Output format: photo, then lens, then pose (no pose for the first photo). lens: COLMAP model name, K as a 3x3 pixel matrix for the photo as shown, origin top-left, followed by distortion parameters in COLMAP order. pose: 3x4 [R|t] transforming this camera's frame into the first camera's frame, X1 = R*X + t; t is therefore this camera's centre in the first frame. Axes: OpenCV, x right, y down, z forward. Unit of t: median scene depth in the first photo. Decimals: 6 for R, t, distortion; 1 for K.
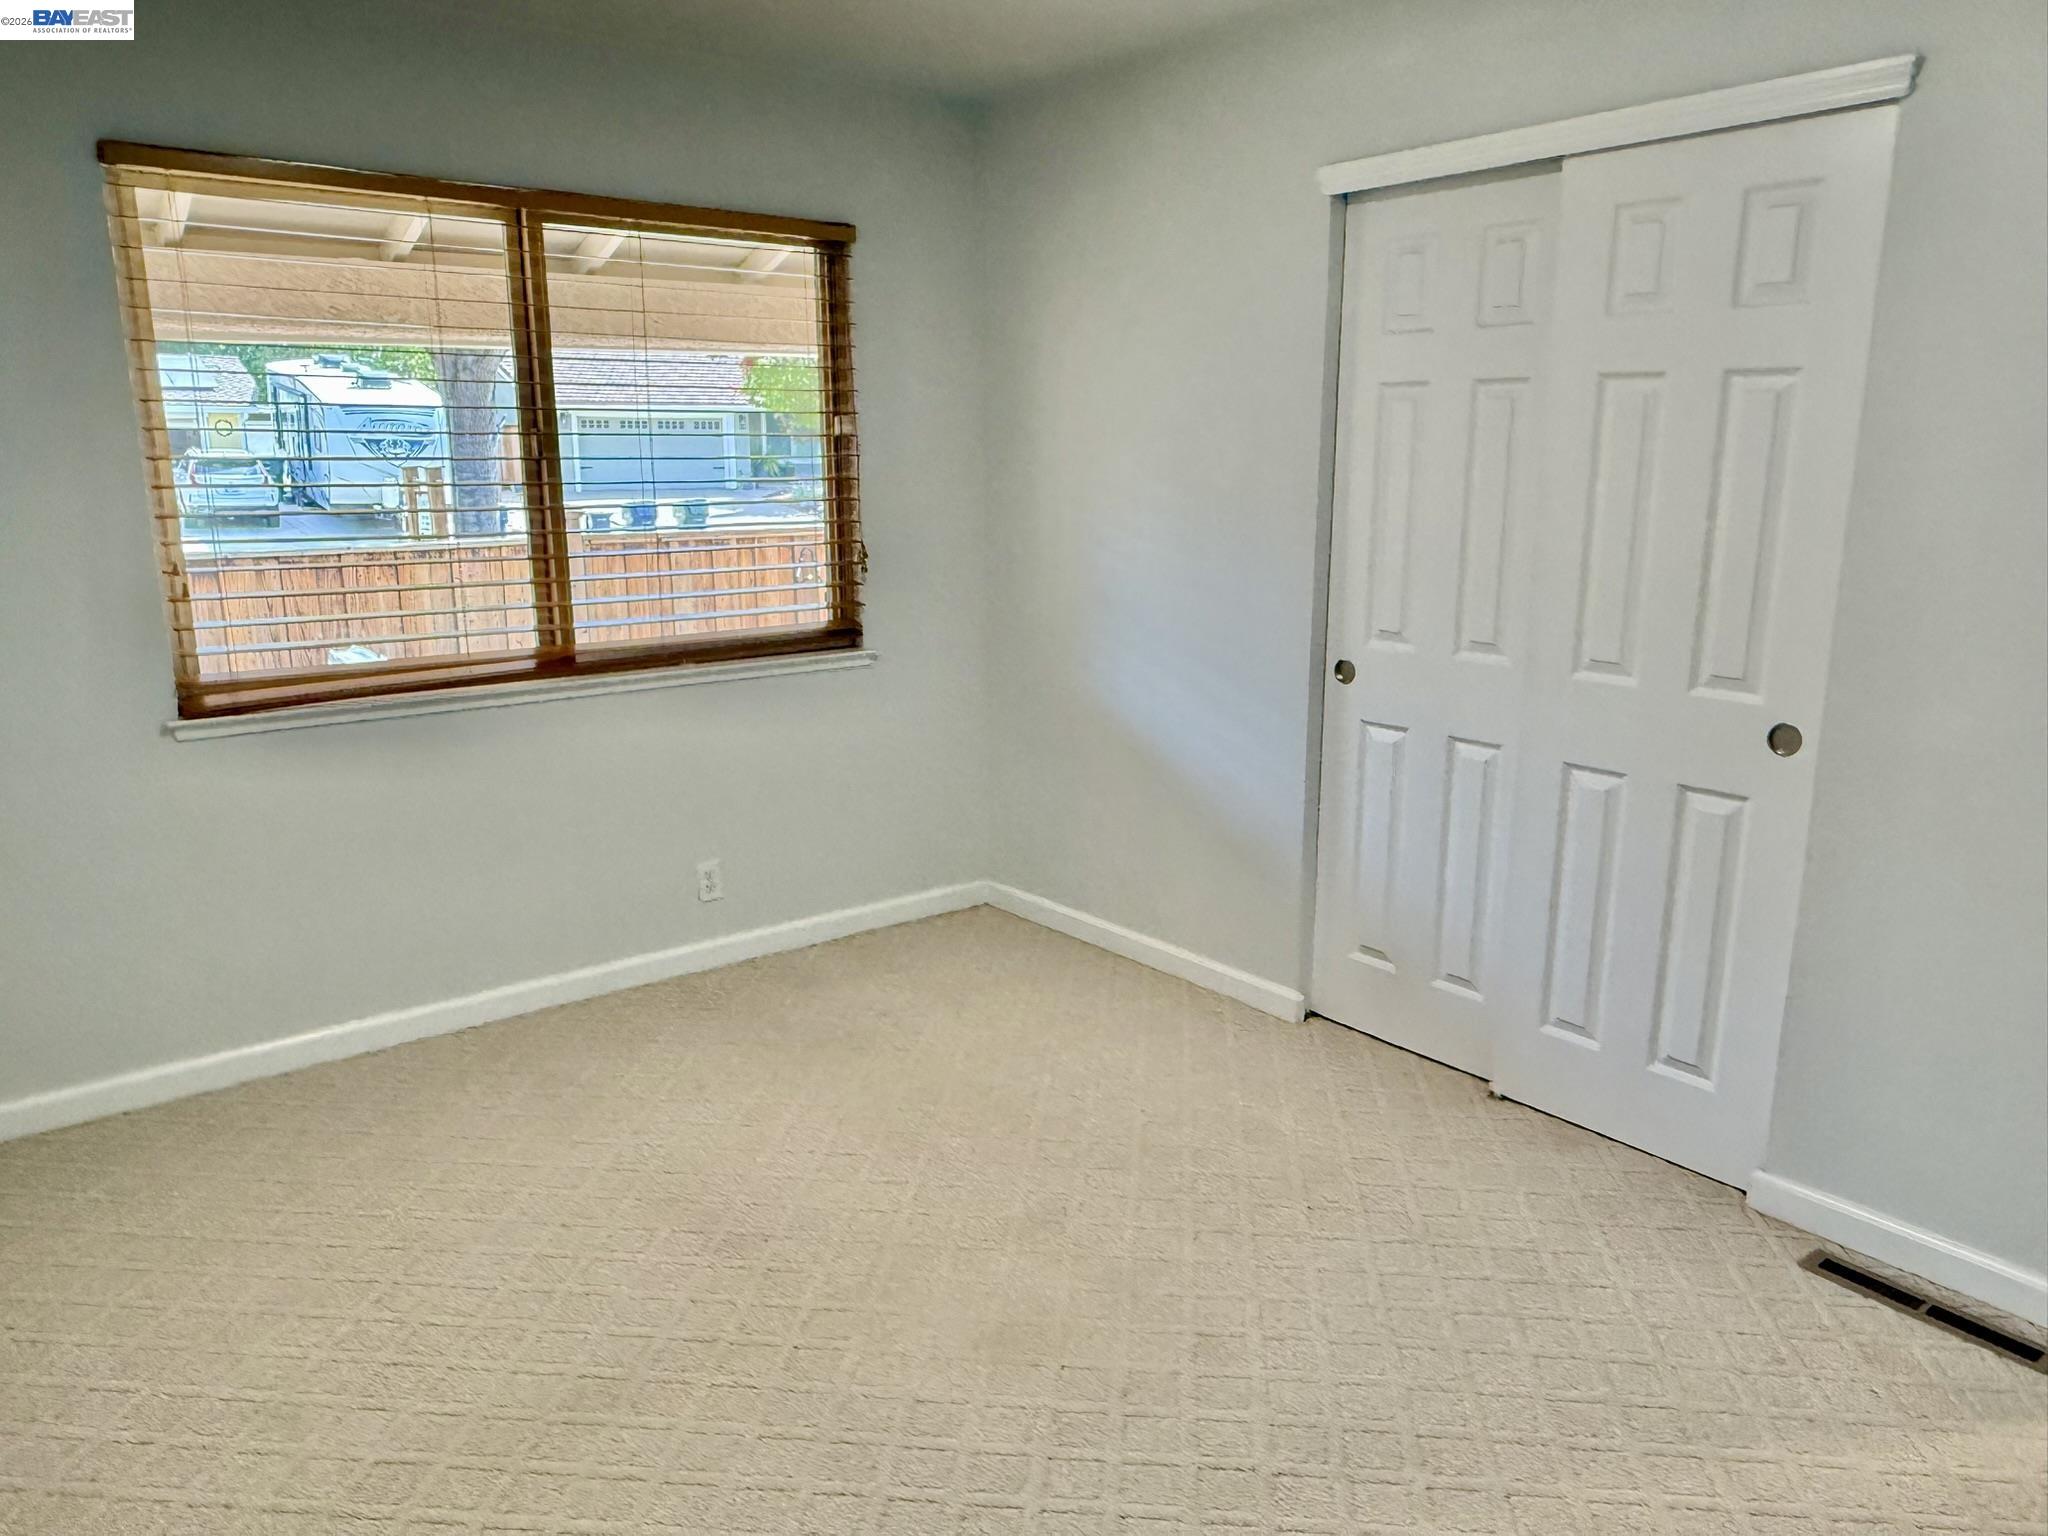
lens RADIAL K [[1438.2, 0, 1024.0], [0, 1438.2, 768.0], [0, 0, 1]] dist [-0.004739, -0.001401]
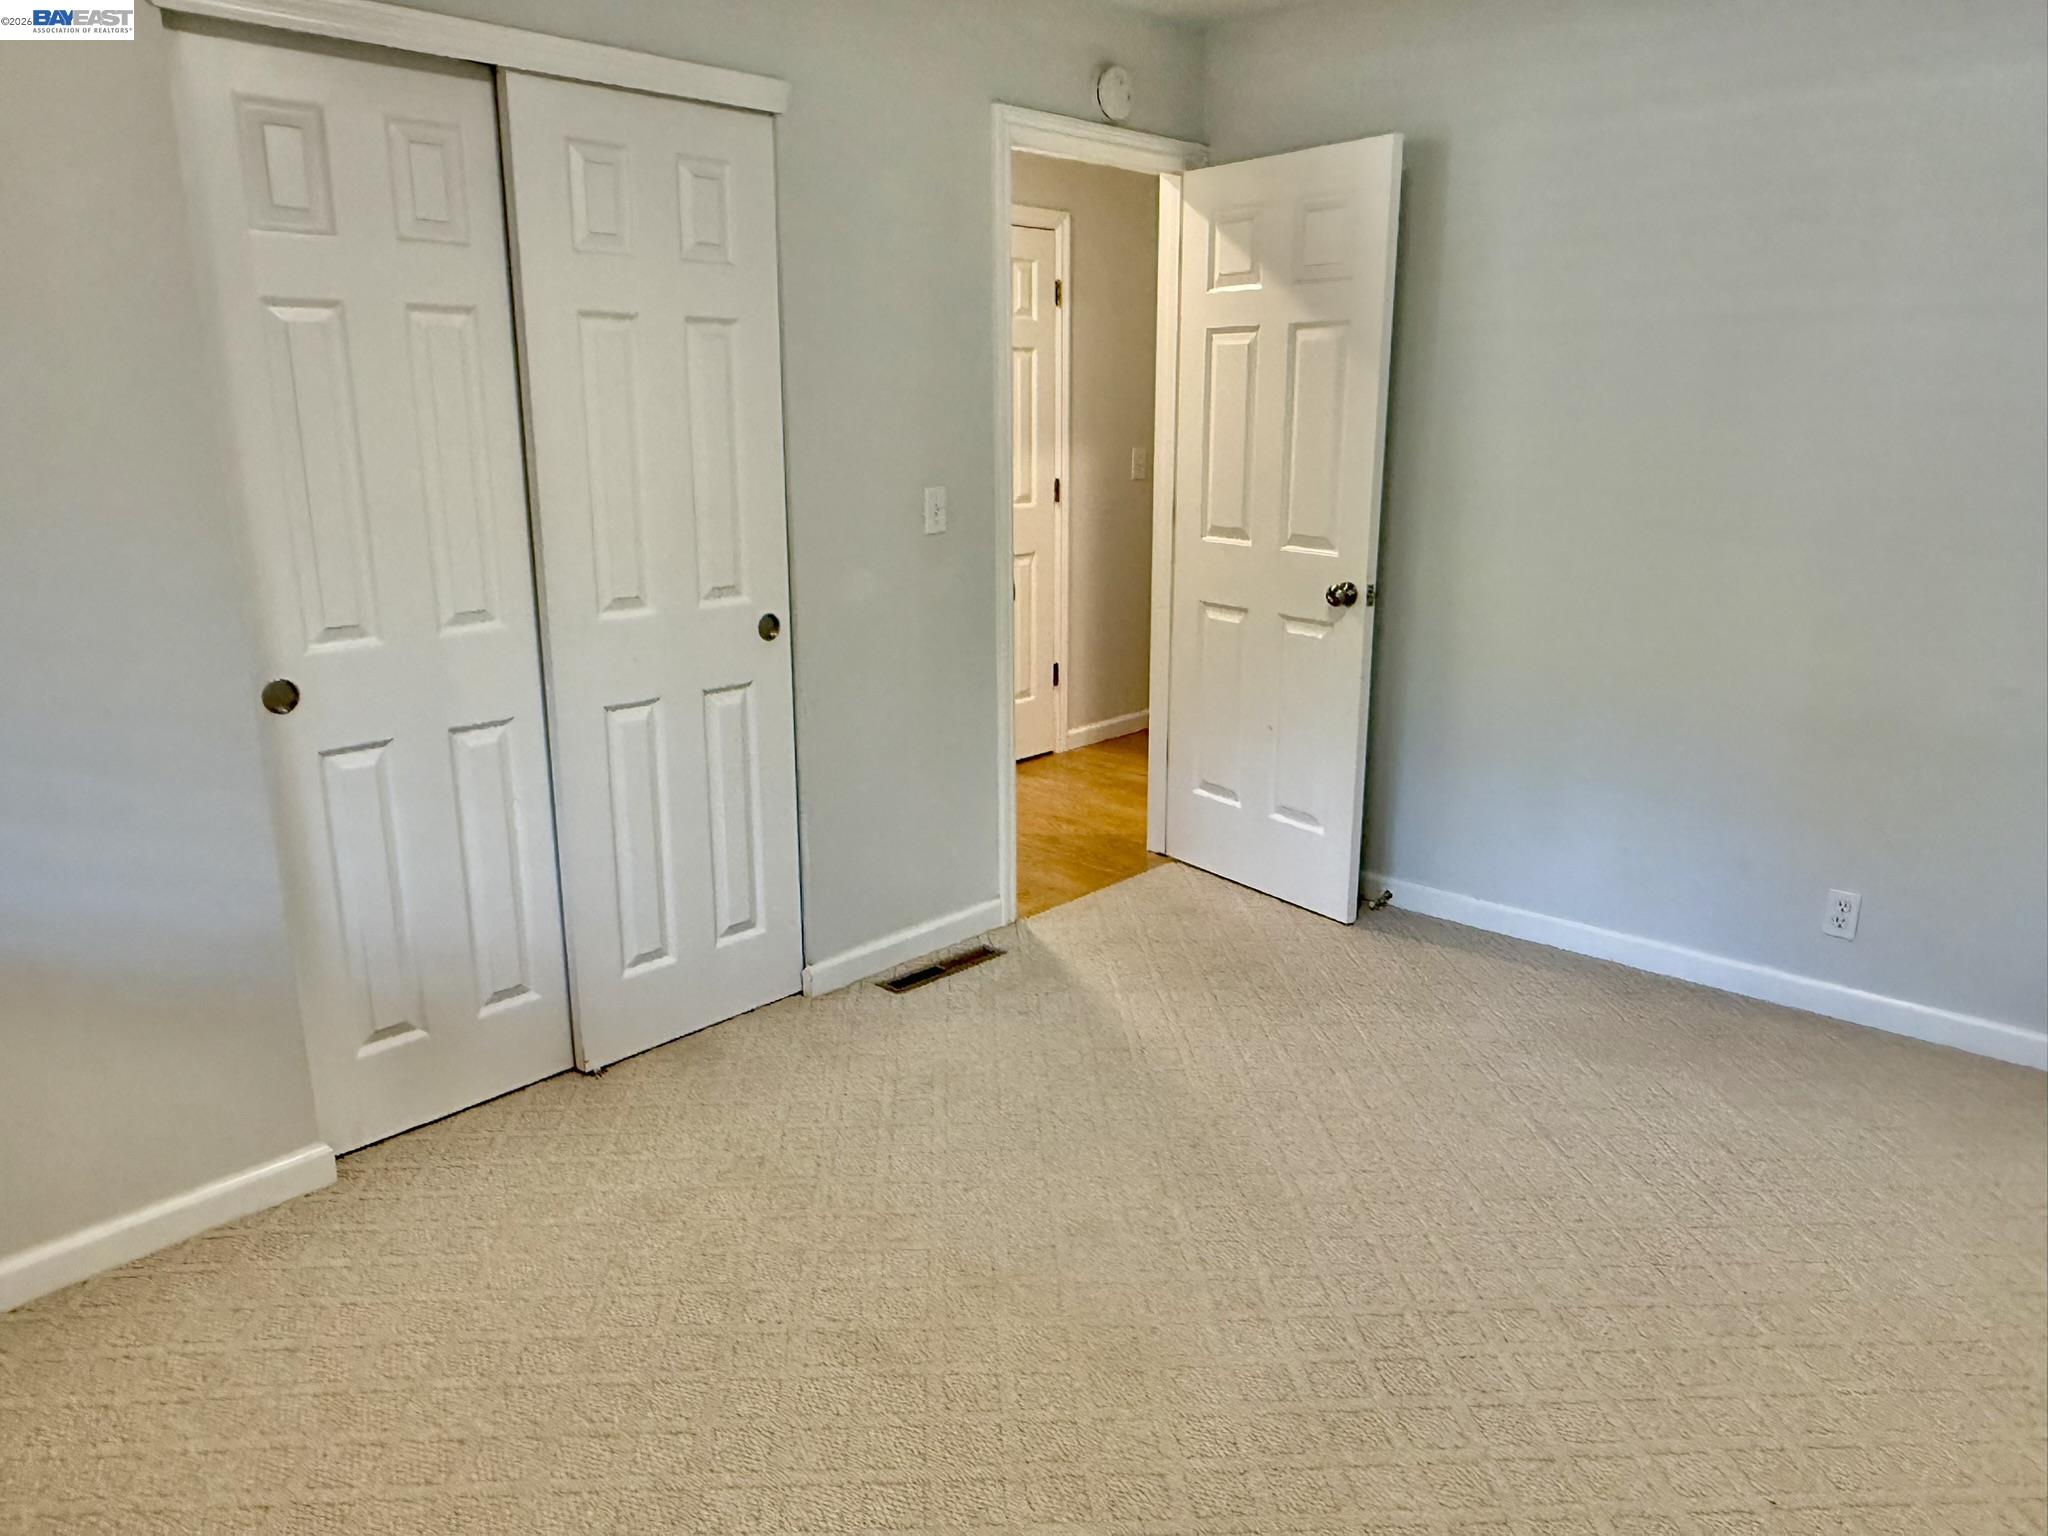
lens RADIAL K [[1457.7, 0, 1024.0], [0, 1457.7, 768.0], [0, 0, 1]] dist [0.028870, -0.000220]
pose [[-0.142339, -0.254450, 0.956554, -0.648252], [0.225673, 0.932598, 0.281659, -0.186643], [-0.963748, 0.255960, -0.075323, 0.821581]]
